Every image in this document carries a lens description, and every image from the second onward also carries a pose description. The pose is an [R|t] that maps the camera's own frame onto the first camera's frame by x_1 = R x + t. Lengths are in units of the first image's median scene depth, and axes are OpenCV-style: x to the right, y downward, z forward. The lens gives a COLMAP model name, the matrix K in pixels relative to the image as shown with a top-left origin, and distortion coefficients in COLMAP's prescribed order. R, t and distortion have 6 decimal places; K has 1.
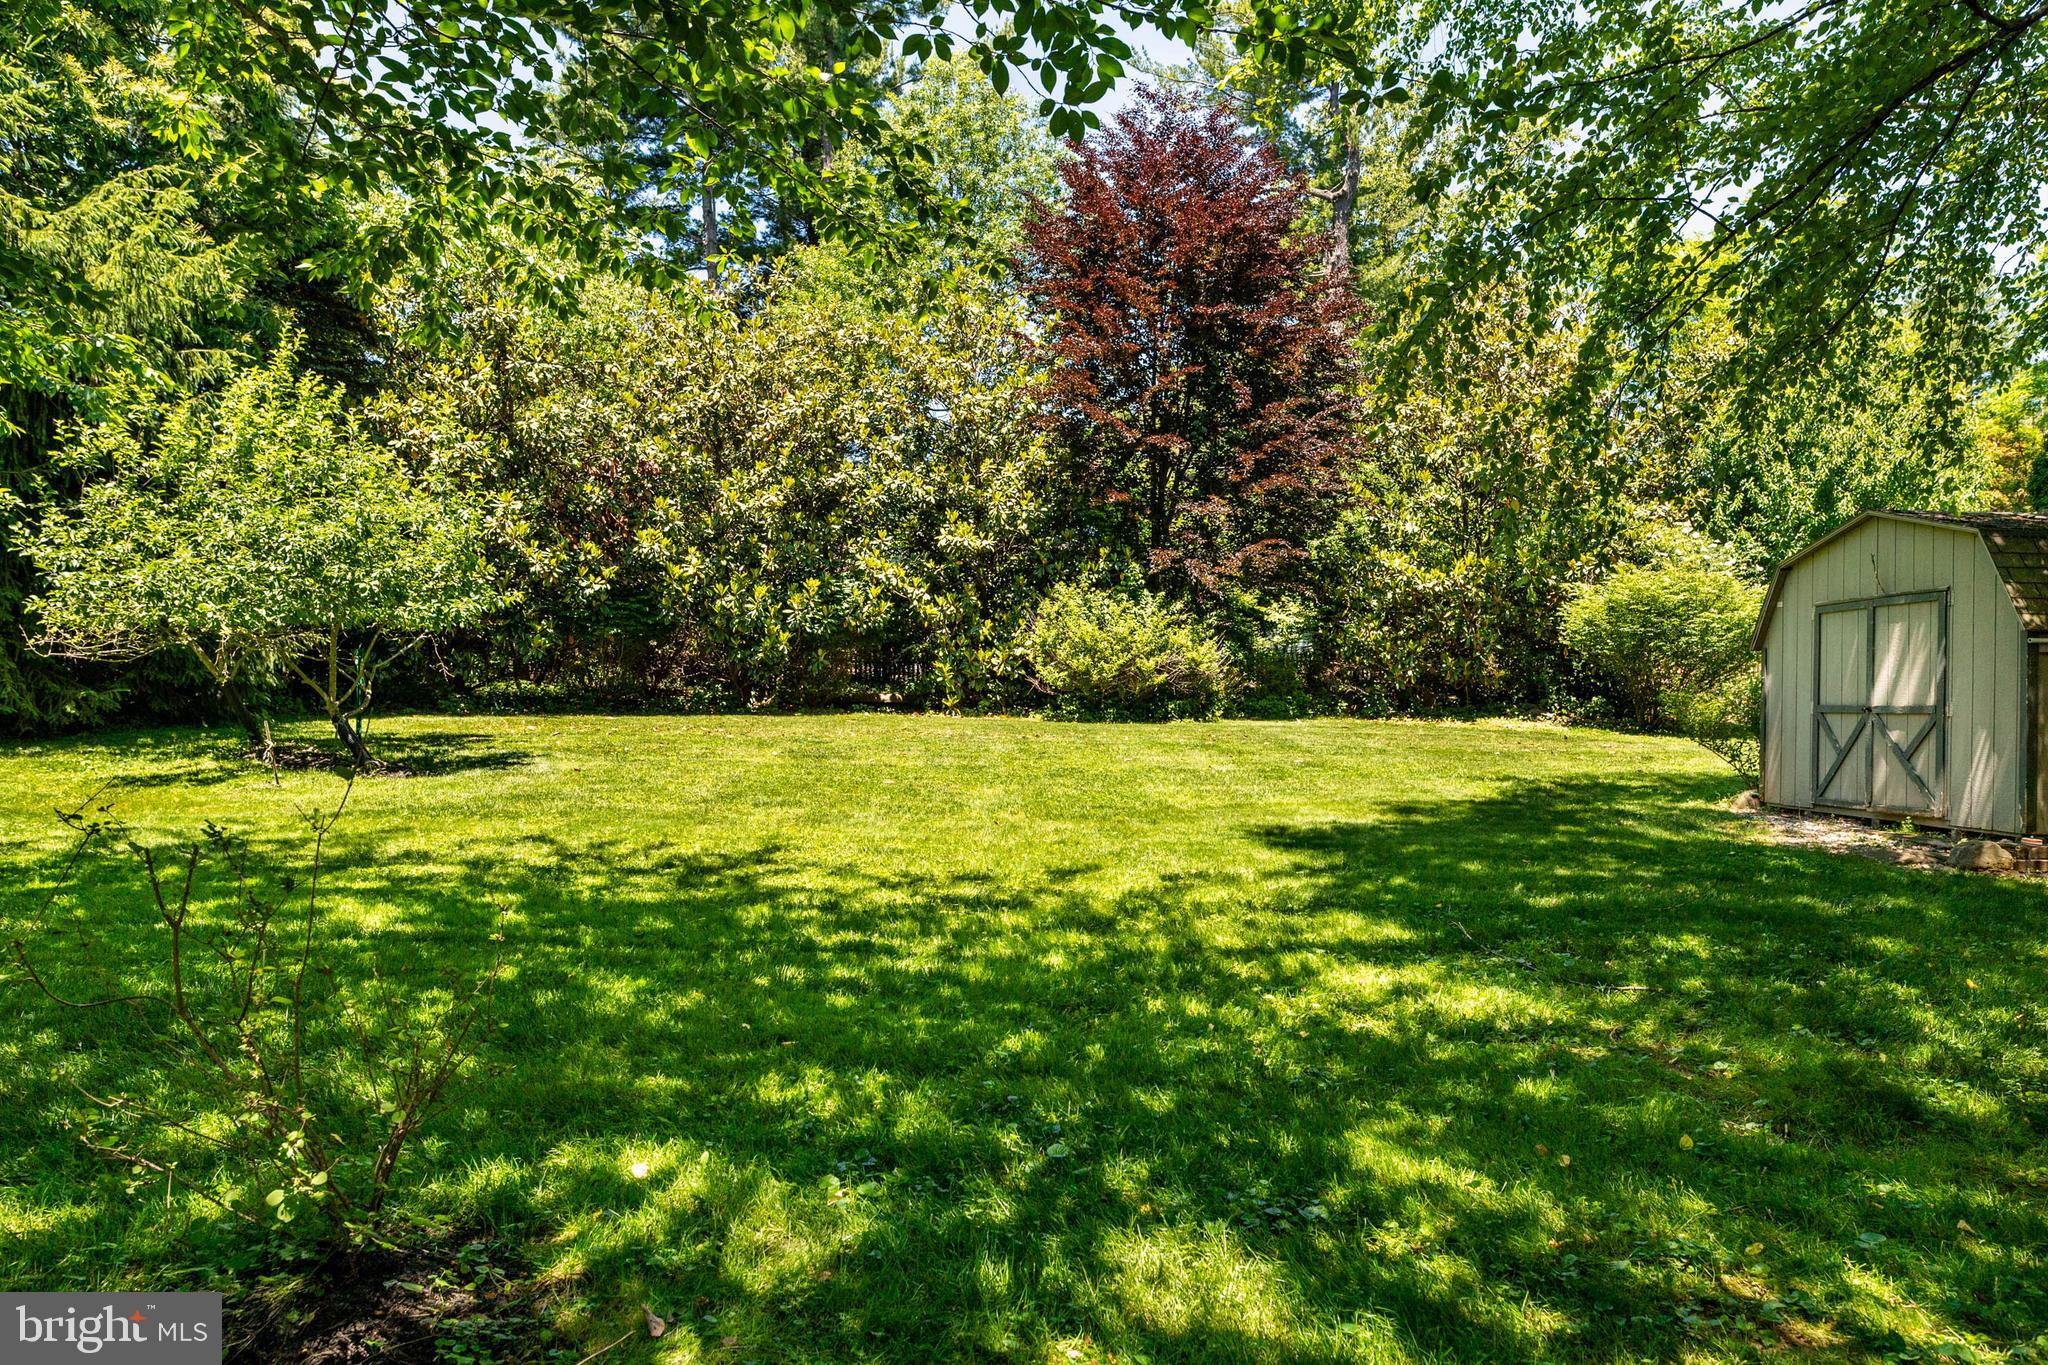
lens RADIAL K [[1184.6, 0, 1024.0], [0, 1184.6, 682.5], [0, 0, 1]] dist [-0.015401, 0.001256]
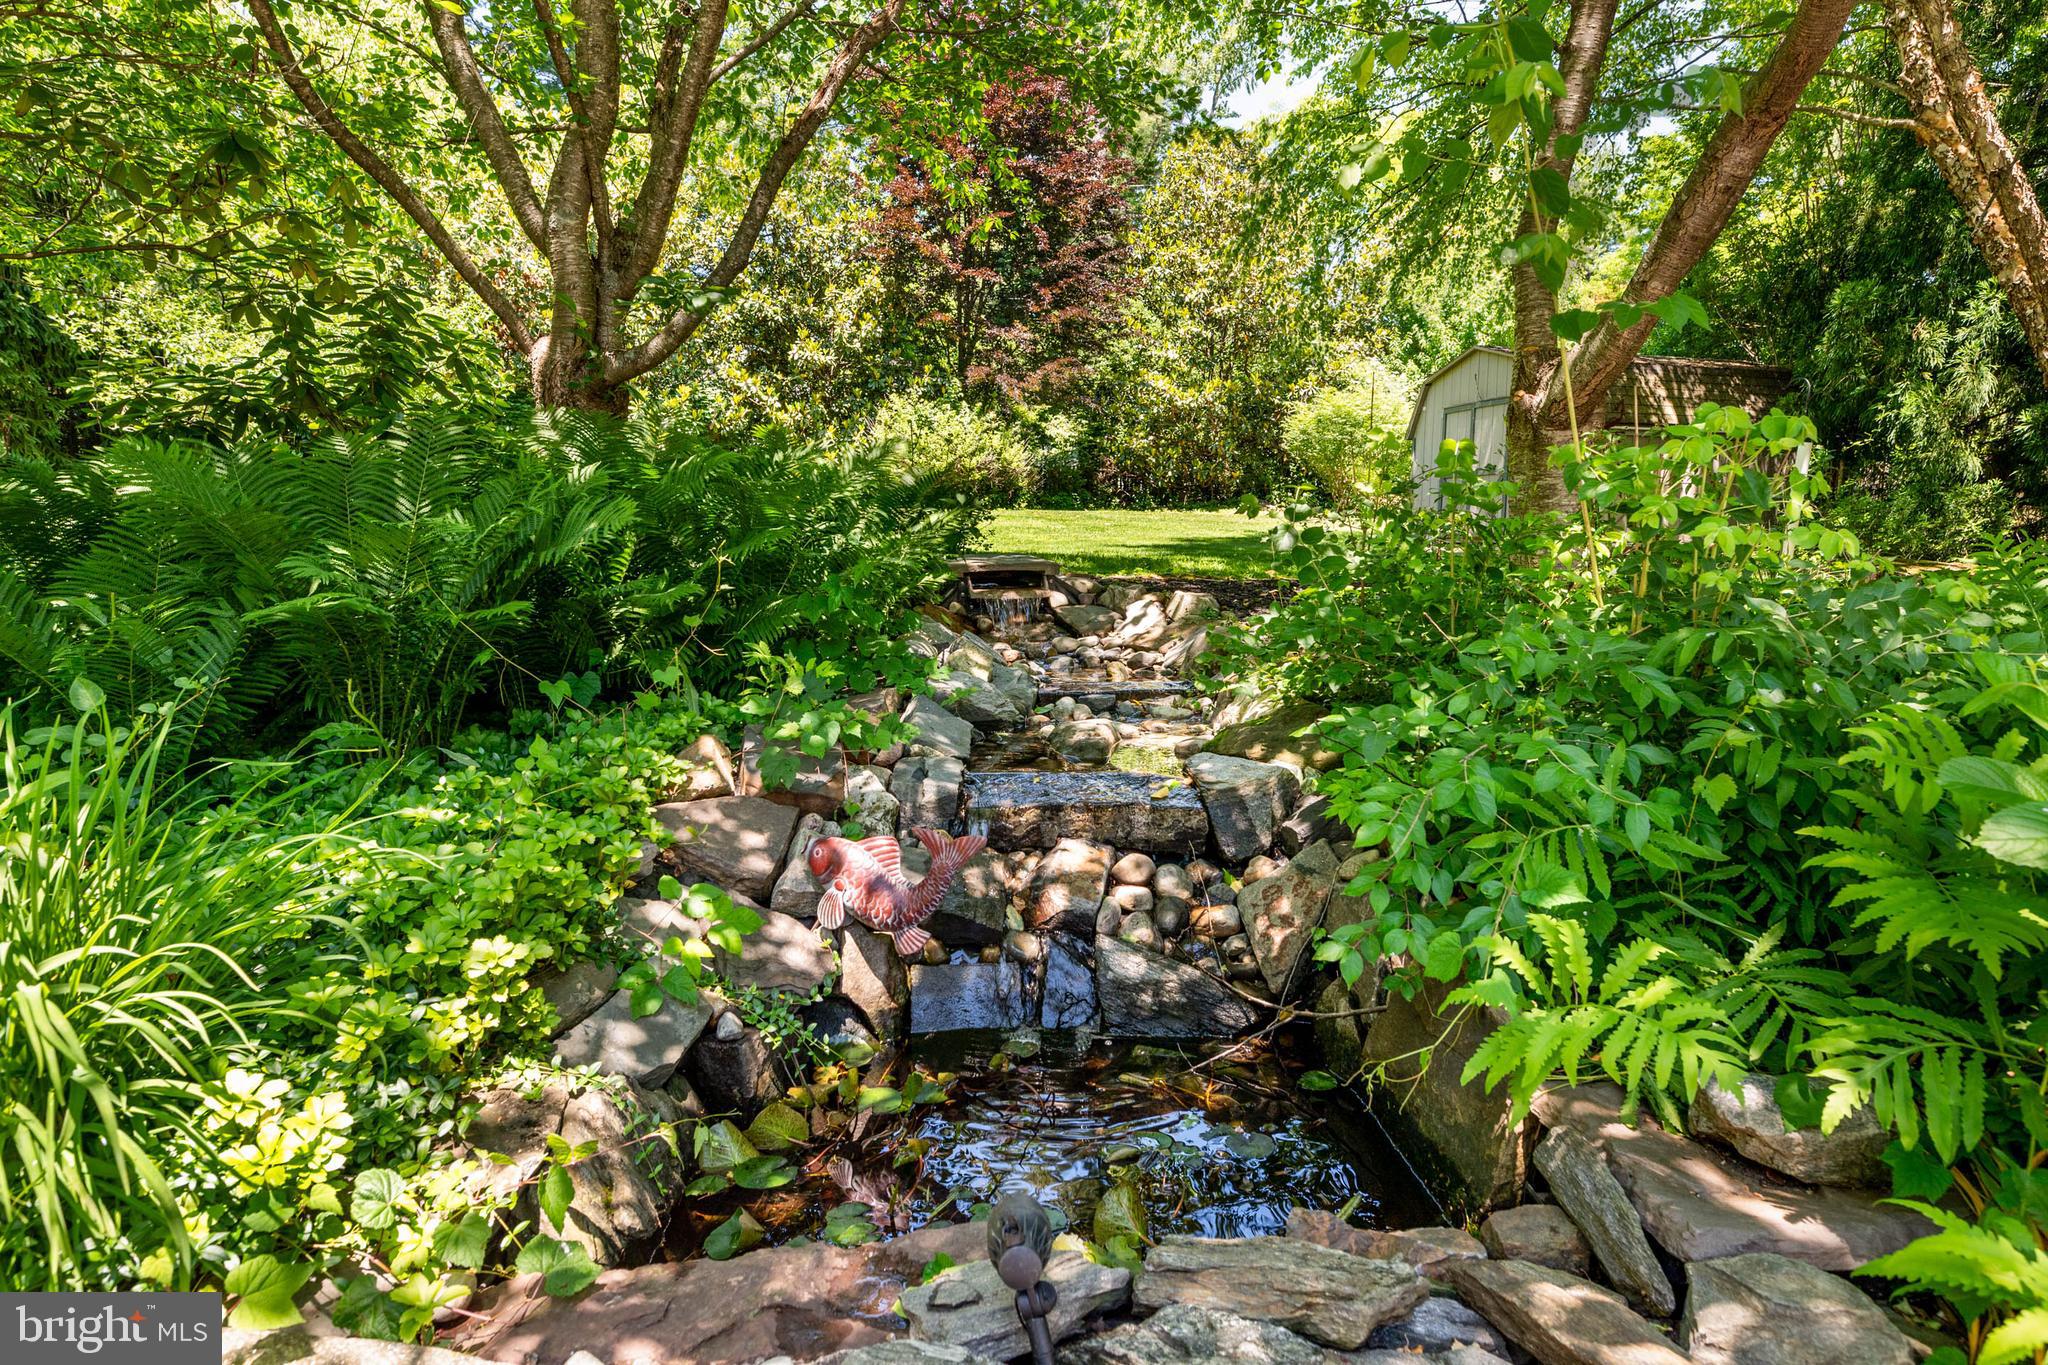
lens RADIAL K [[1184.6, 0, 1024.0], [0, 1184.6, 682.5], [0, 0, 1]] dist [-0.015401, 0.001256]
pose [[0.974655, -0.032947, 0.221274, -0.114479], [0.001896, 0.990277, 0.139096, 0.037929], [-0.223706, -0.135151, 0.965241, -0.219775]]
